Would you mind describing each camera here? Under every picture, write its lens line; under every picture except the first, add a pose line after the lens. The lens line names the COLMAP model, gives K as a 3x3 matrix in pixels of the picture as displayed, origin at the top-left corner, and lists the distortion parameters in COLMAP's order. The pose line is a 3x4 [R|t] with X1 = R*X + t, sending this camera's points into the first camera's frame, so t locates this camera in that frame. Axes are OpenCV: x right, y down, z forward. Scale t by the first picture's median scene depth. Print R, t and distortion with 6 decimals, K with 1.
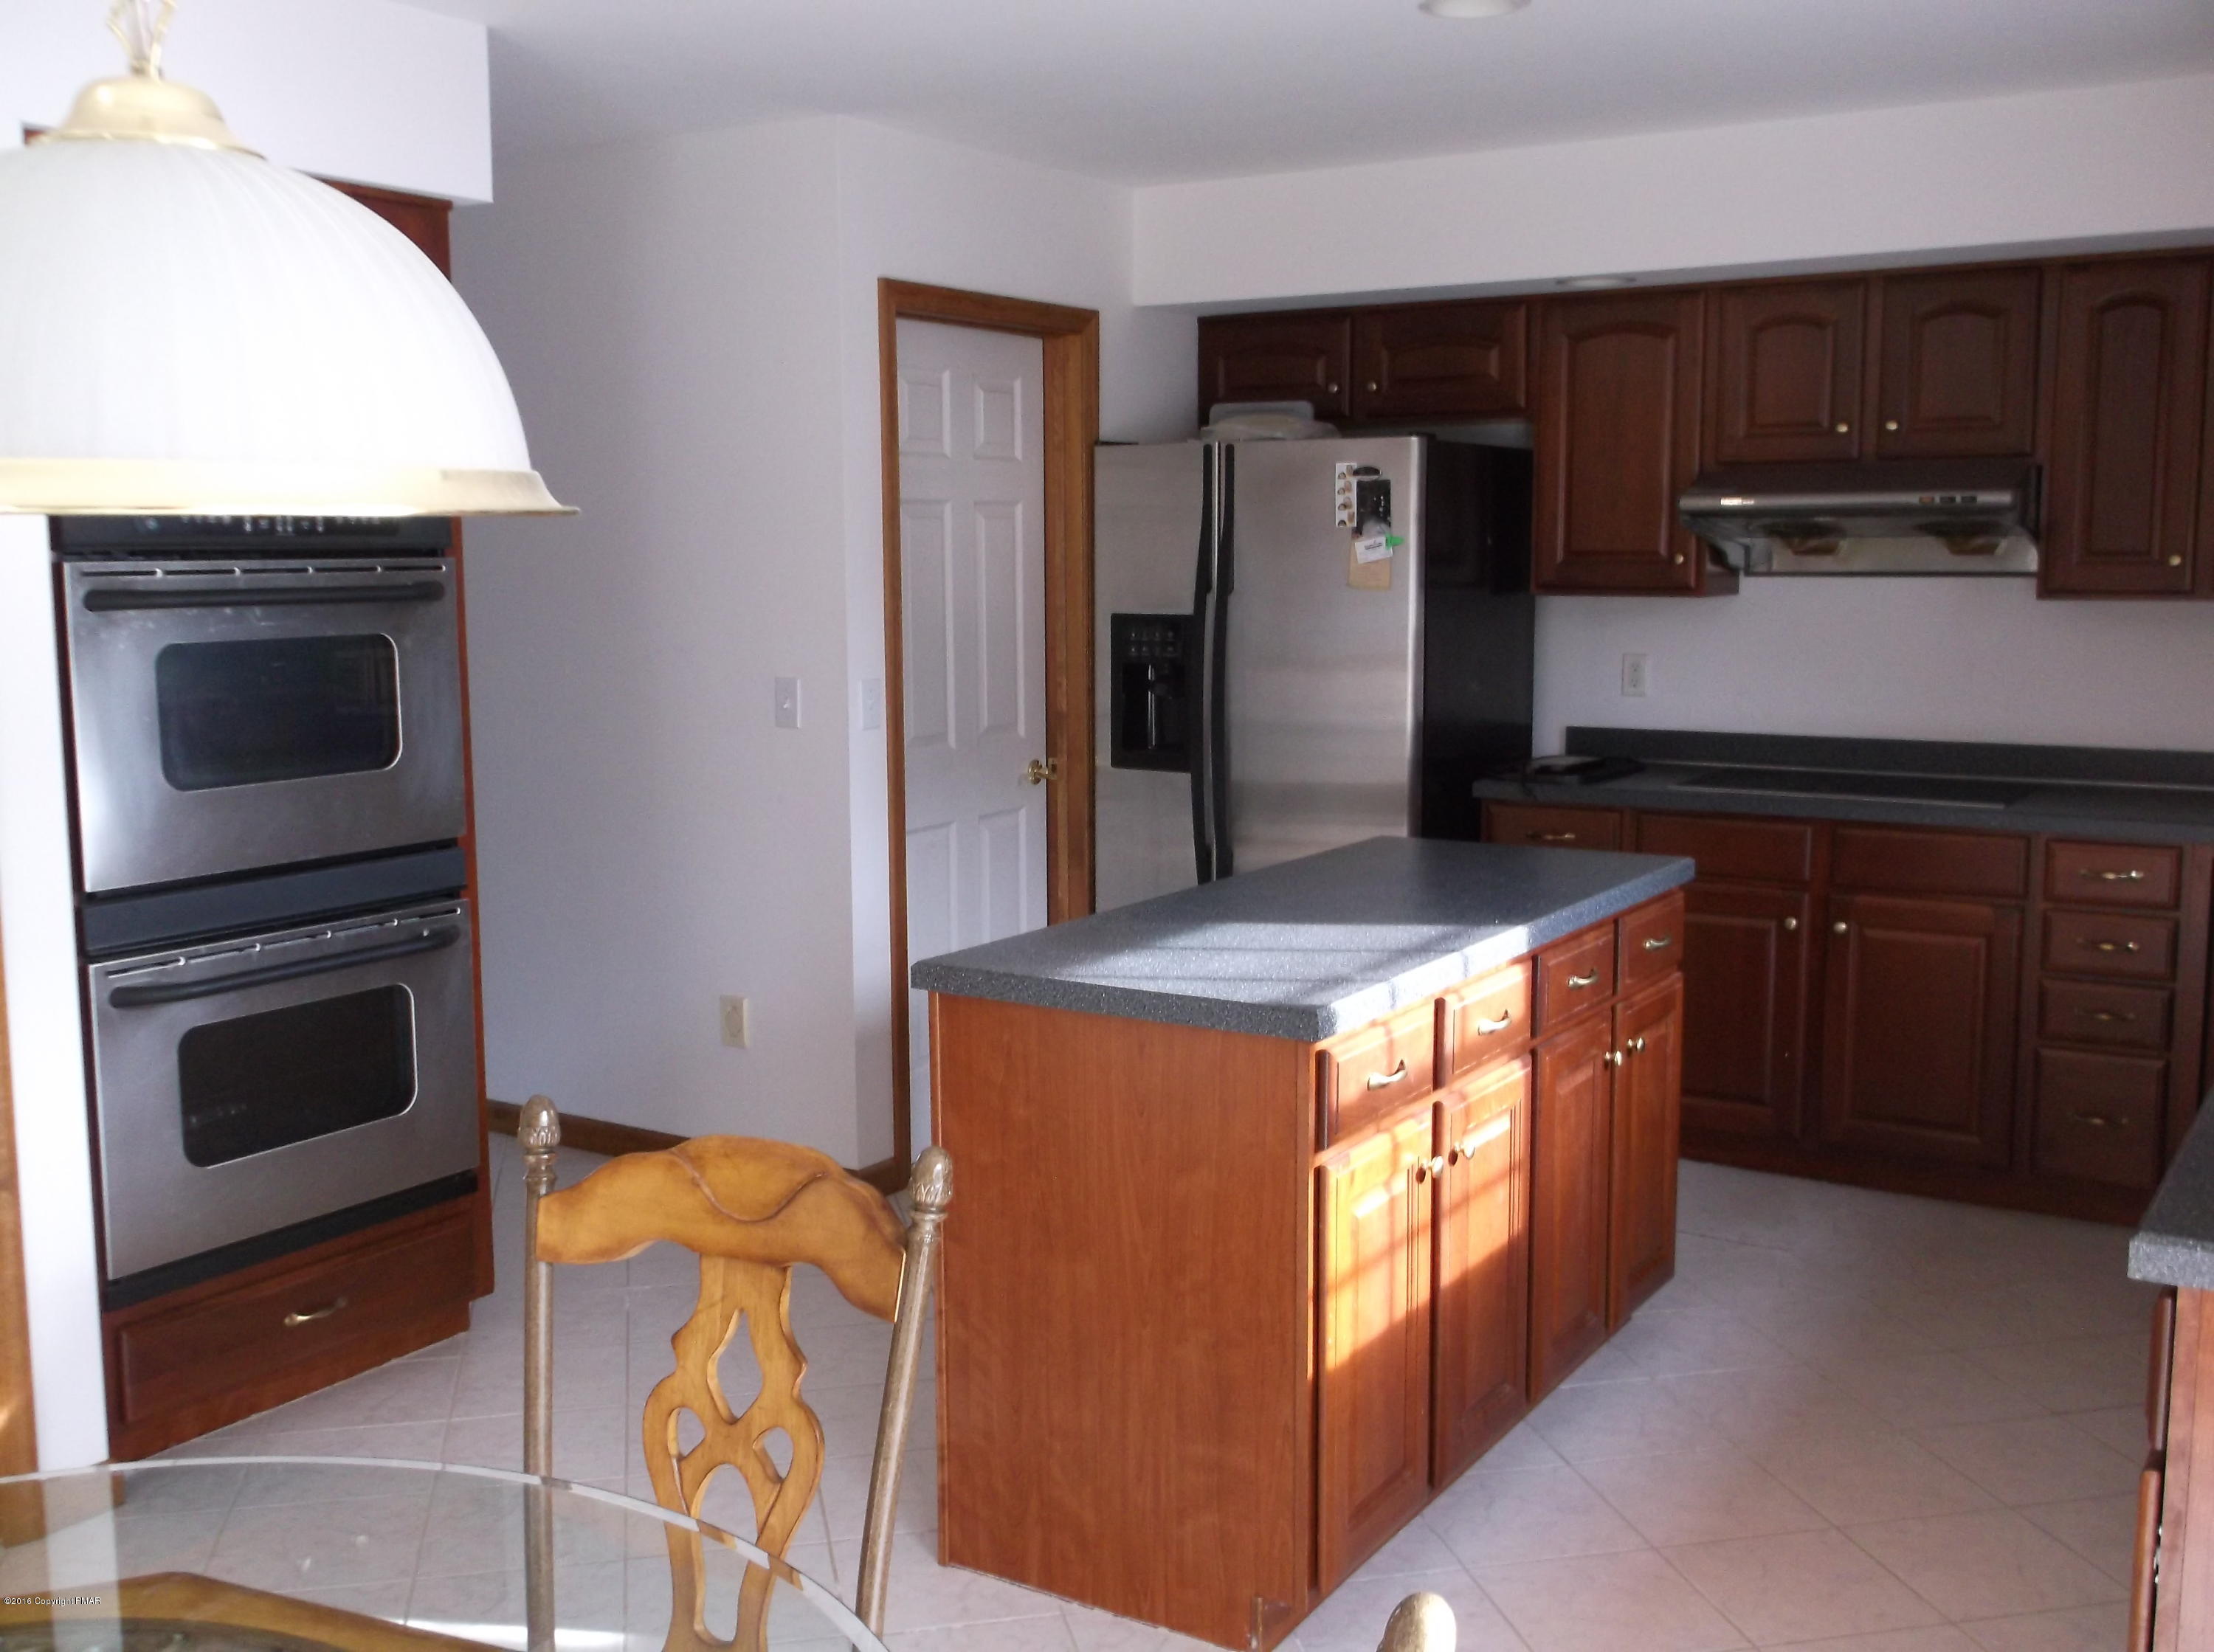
lens RADIAL K [[2157.3, 0, 1104.9], [0, 2157.3, 822.6], [0, 0, 1]] dist [0.011771, 0.000000]
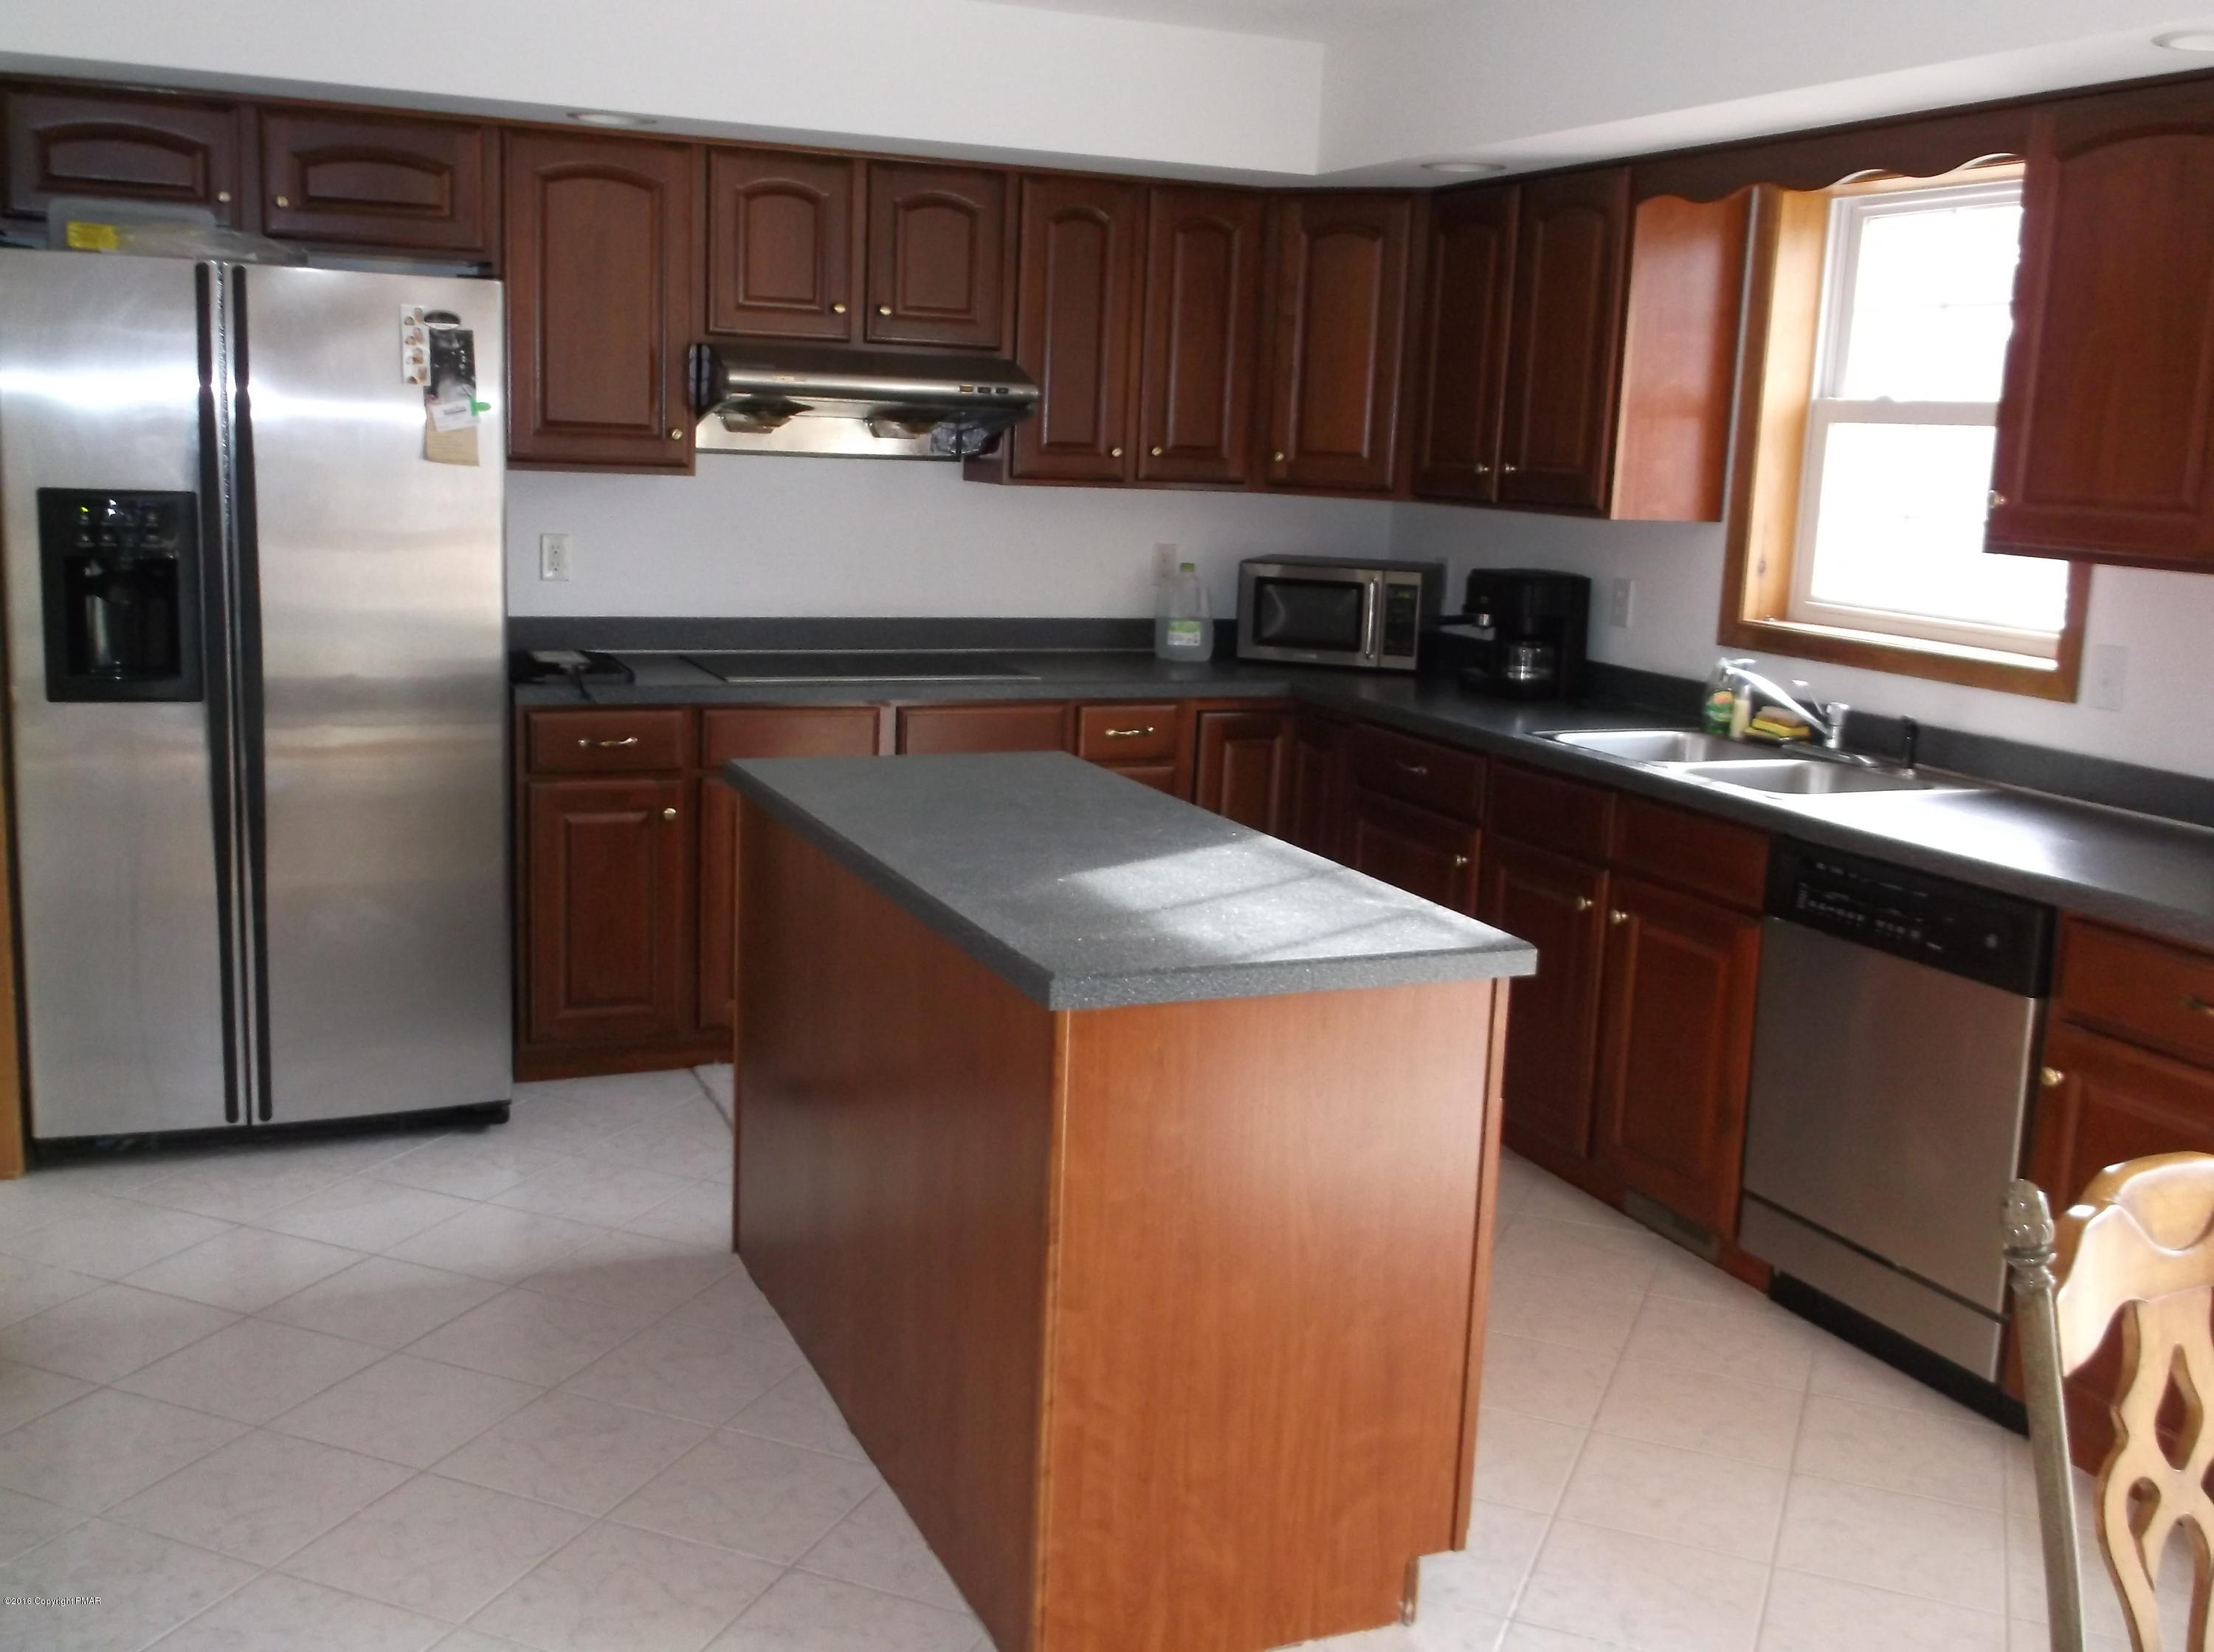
lens RADIAL K [[2157.3, 0, 1103.7], [0, 2157.3, 827.6], [0, 0, 1]] dist [0.011771, 0.000000]
pose [[0.568937, -0.122451, 0.813214, -0.430802], [0.062738, 0.992434, 0.105544, -0.042422], [-0.819985, -0.009029, 0.572314, 0.327964]]
